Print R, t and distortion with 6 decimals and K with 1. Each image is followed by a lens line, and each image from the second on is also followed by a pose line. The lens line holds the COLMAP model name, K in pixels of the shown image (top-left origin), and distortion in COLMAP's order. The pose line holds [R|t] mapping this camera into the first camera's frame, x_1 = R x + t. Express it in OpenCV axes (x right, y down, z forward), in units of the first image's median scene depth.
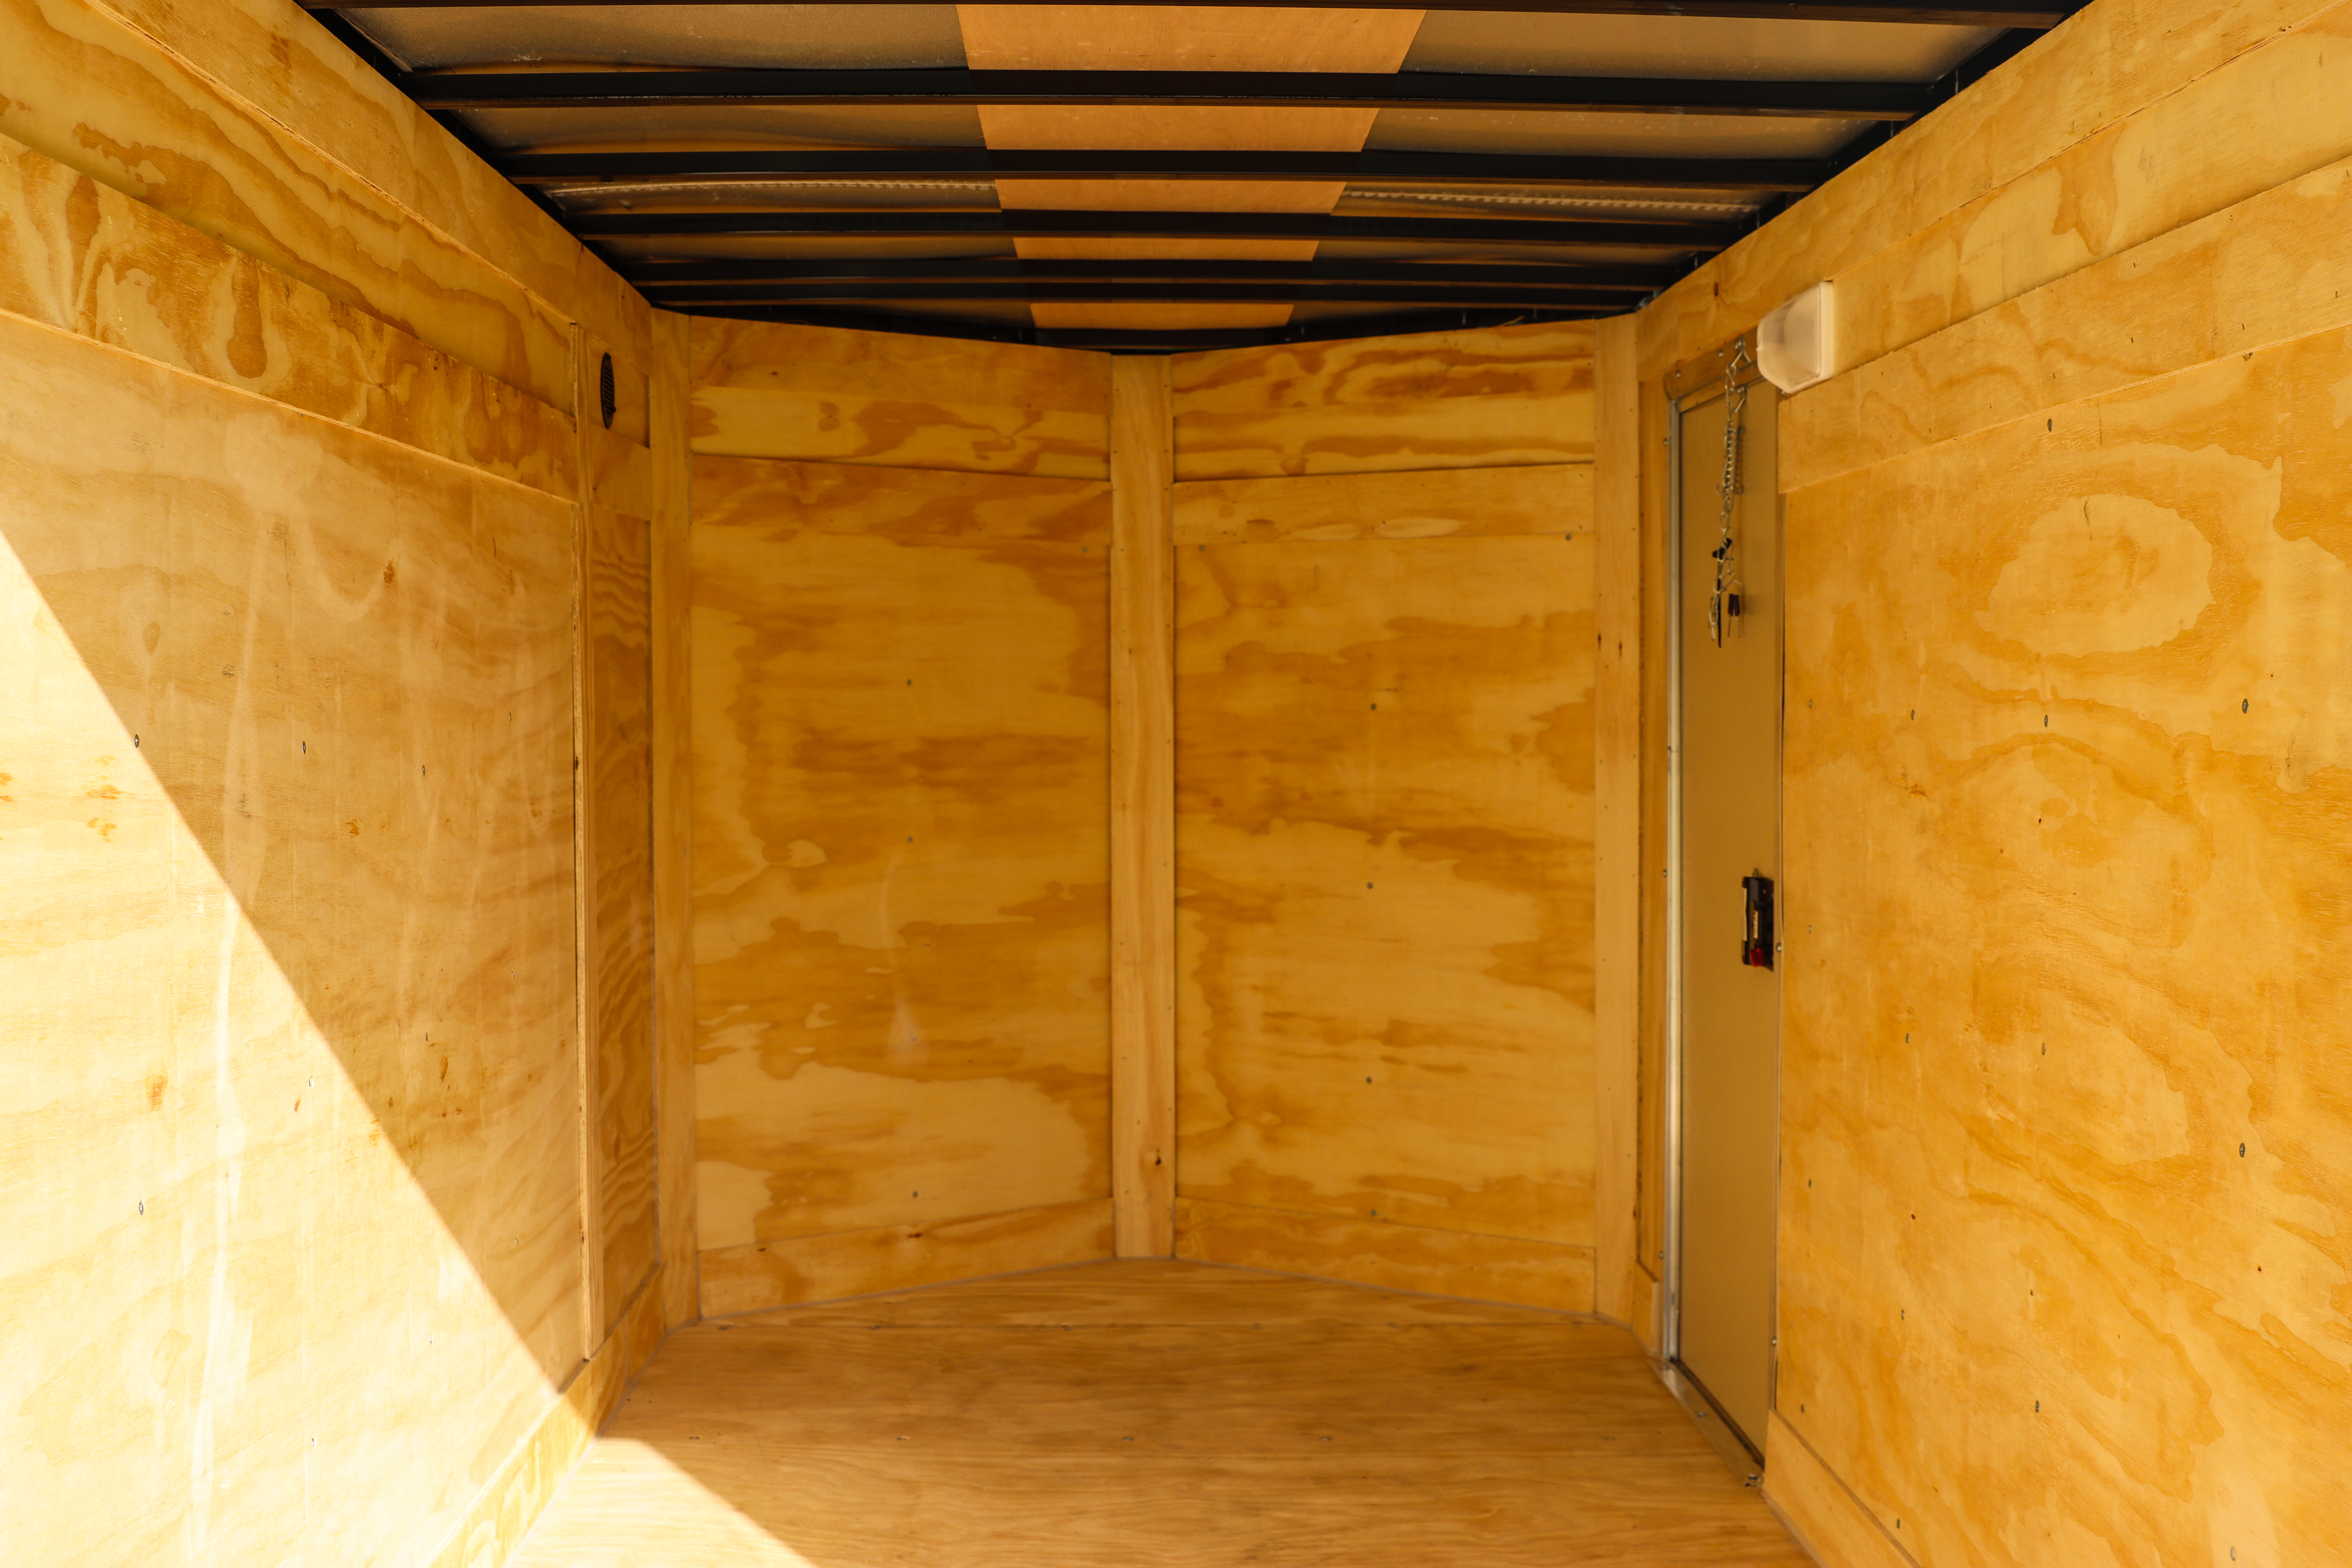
lens RADIAL K [[2454.6, 0, 1176.0], [0, 2454.6, 784.0], [0, 0, 1]] dist [-0.067524, 0.000348]
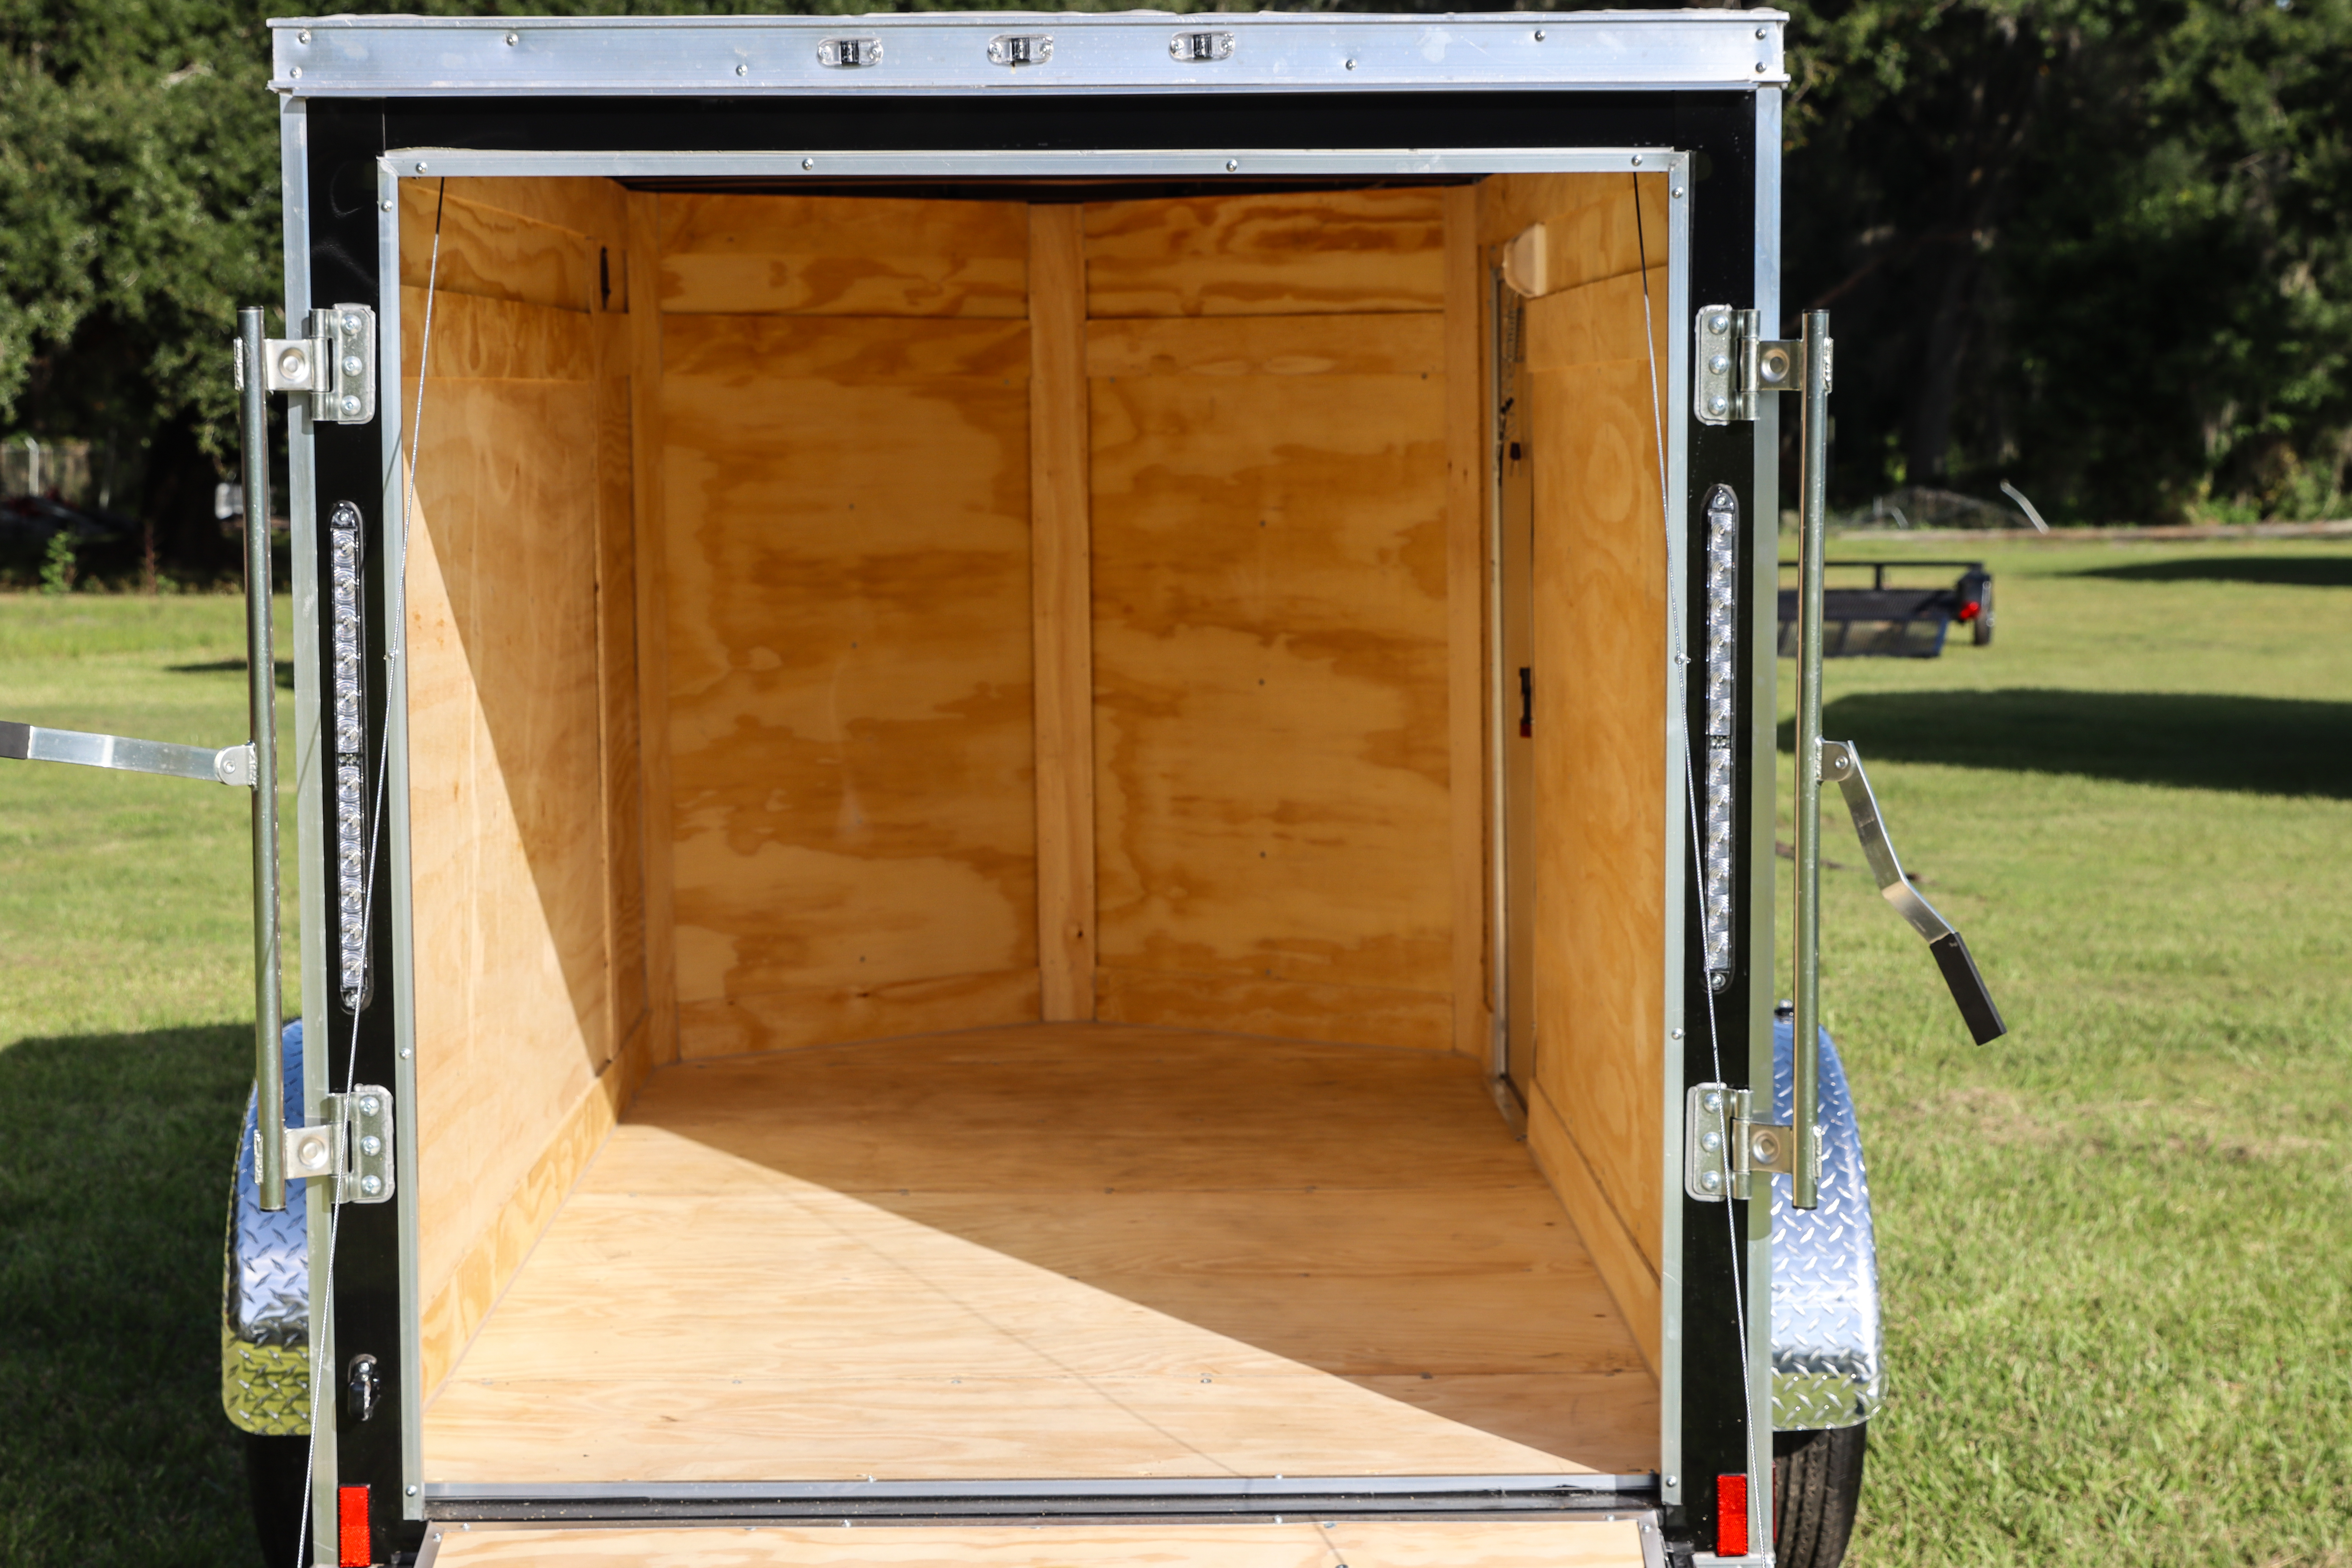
lens RADIAL K [[4382.5, 0, 1176.0], [0, 4382.5, 784.0], [0, 0, 1]] dist [0.035022, 0.178880]
pose [[0.999806, -0.009311, -0.017349, 0.075209], [0.010238, 0.998483, 0.054110, -0.021551], [0.016819, -0.054277, 0.998384, -1.029187]]
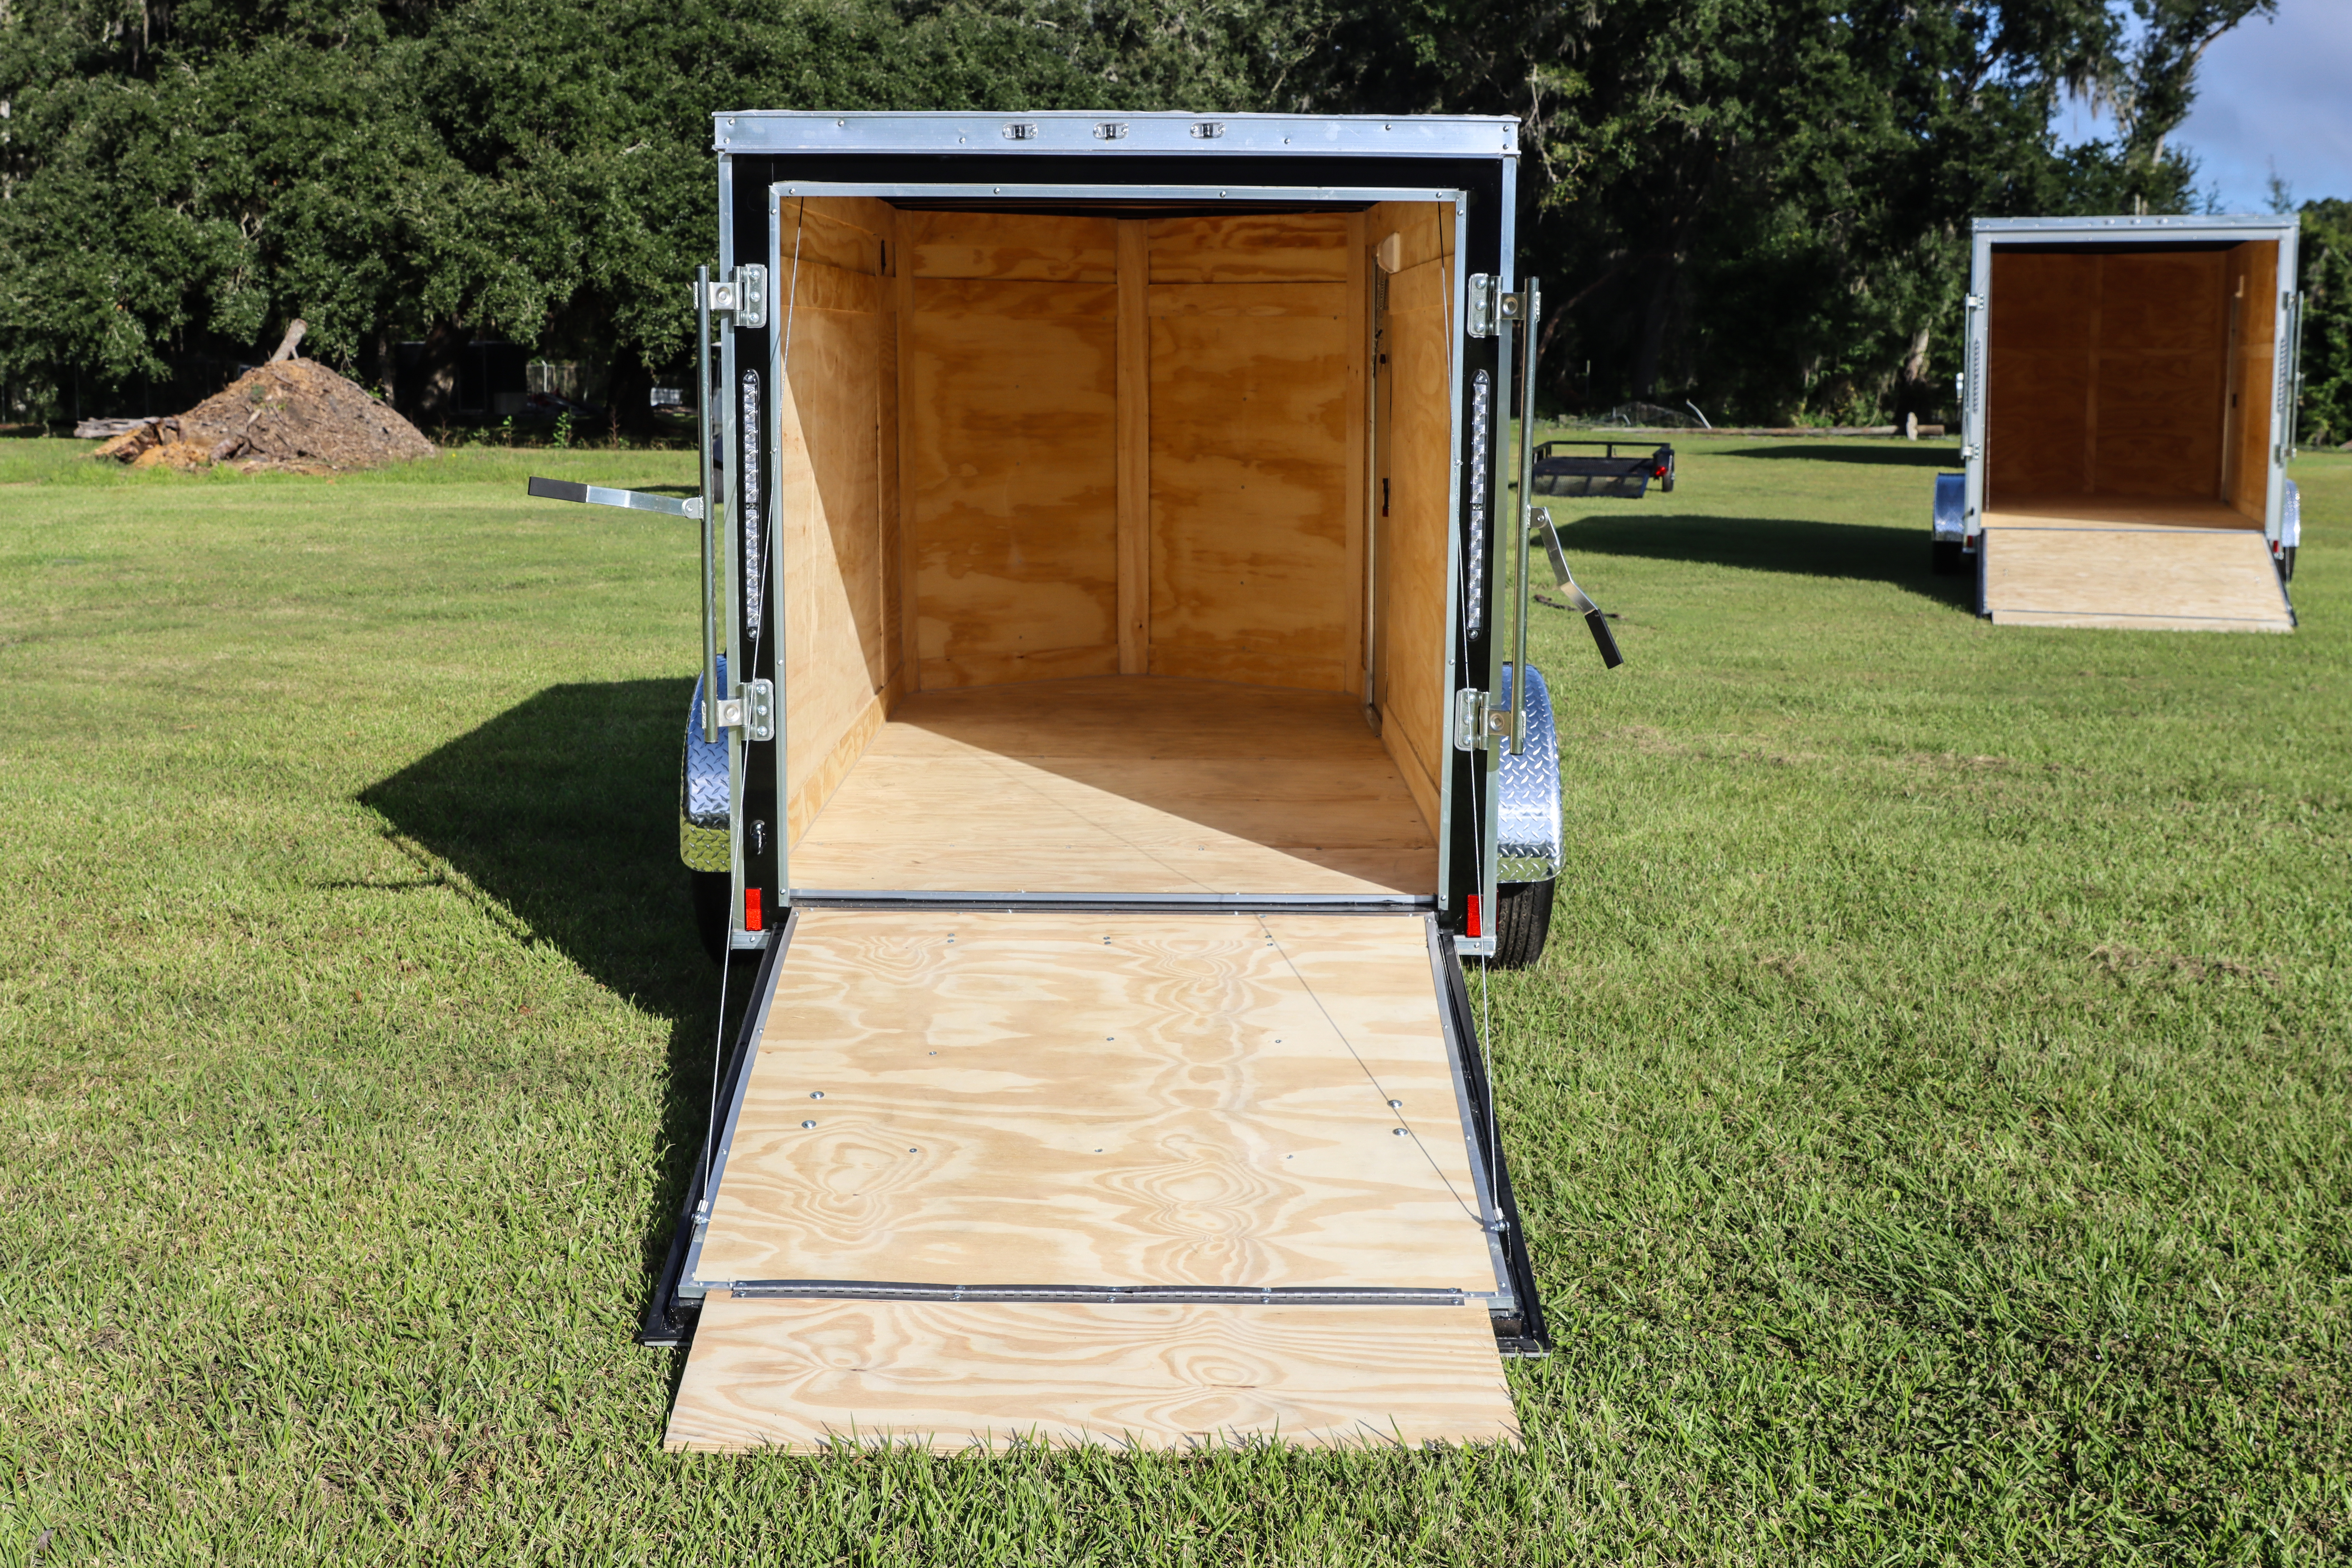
lens RADIAL K [[2597.8, 0, 1176.0], [0, 2597.8, 784.0], [0, 0, 1]] dist [-0.091296, 0.056947]
pose [[0.999556, 0.007715, -0.028766, 0.088620], [-0.003833, 0.991158, 0.132635, -0.000007], [0.029535, -0.132466, 0.990747, -1.186593]]
